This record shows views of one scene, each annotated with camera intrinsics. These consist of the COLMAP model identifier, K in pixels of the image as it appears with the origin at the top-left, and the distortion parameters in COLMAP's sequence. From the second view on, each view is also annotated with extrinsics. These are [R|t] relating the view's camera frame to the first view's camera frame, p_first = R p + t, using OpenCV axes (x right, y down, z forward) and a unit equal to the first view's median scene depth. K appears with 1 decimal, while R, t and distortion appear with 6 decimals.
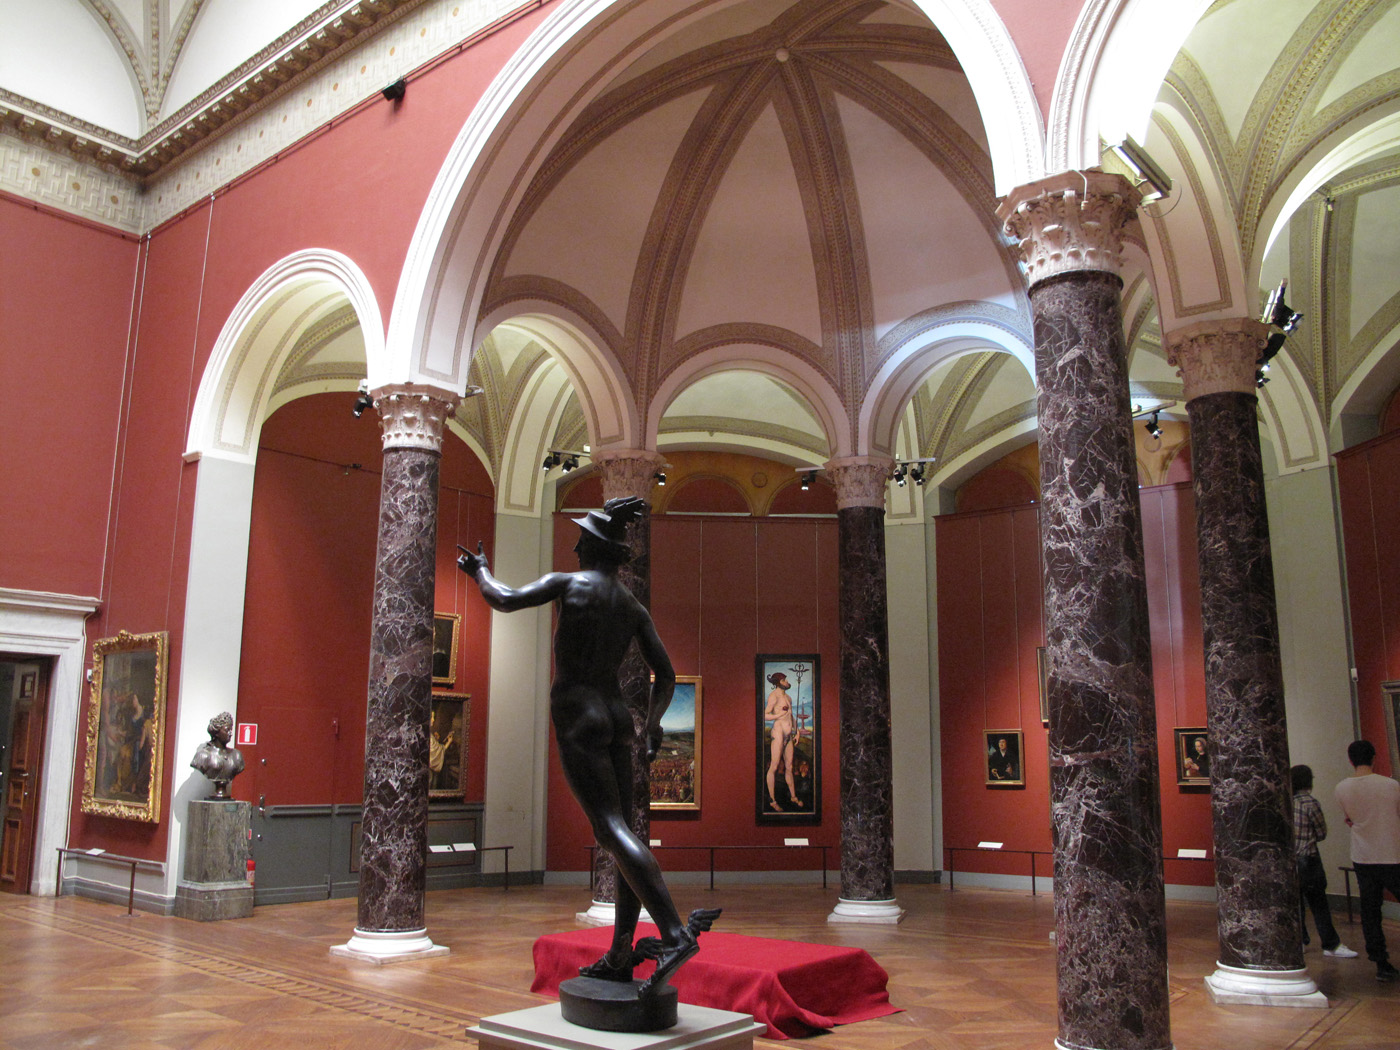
lens RADIAL K [[1180.6, 0, 700.0], [0, 1180.6, 525.0], [0, 0, 1]] dist [-0.039810, 0.005560]
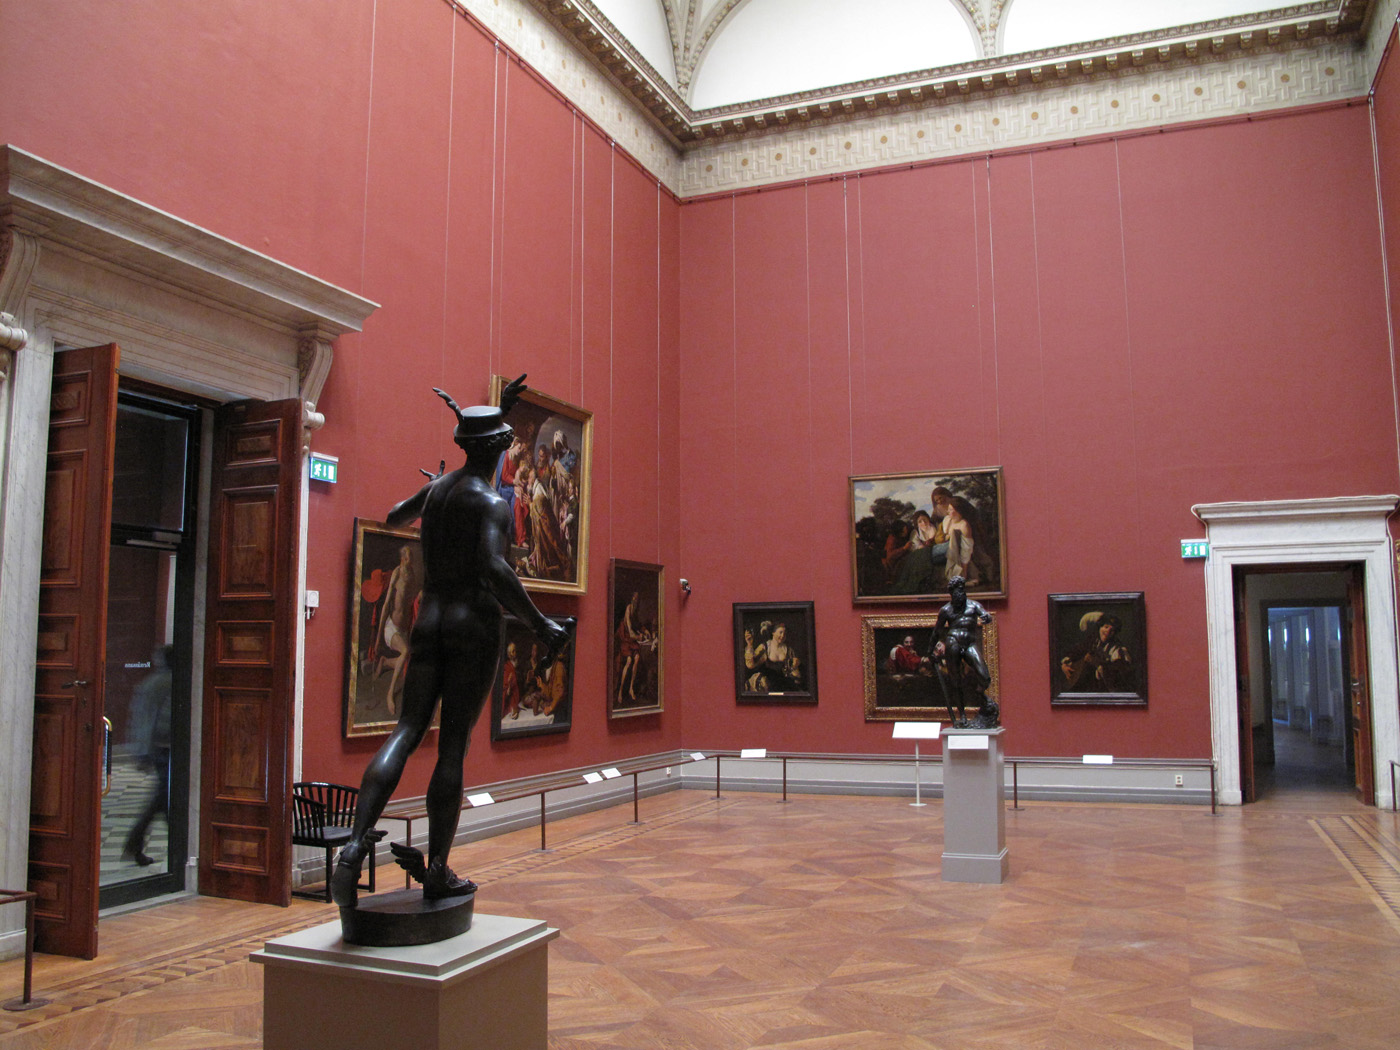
lens RADIAL K [[1180.6, 0, 700.0], [0, 1180.6, 525.0], [0, 0, 1]] dist [-0.039810, 0.005560]
pose [[0.313455, -0.125087, -0.941329, 0.174300], [0.187319, 0.979953, -0.067843, 0.045773], [0.930945, -0.155063, 0.330602, 0.183356]]
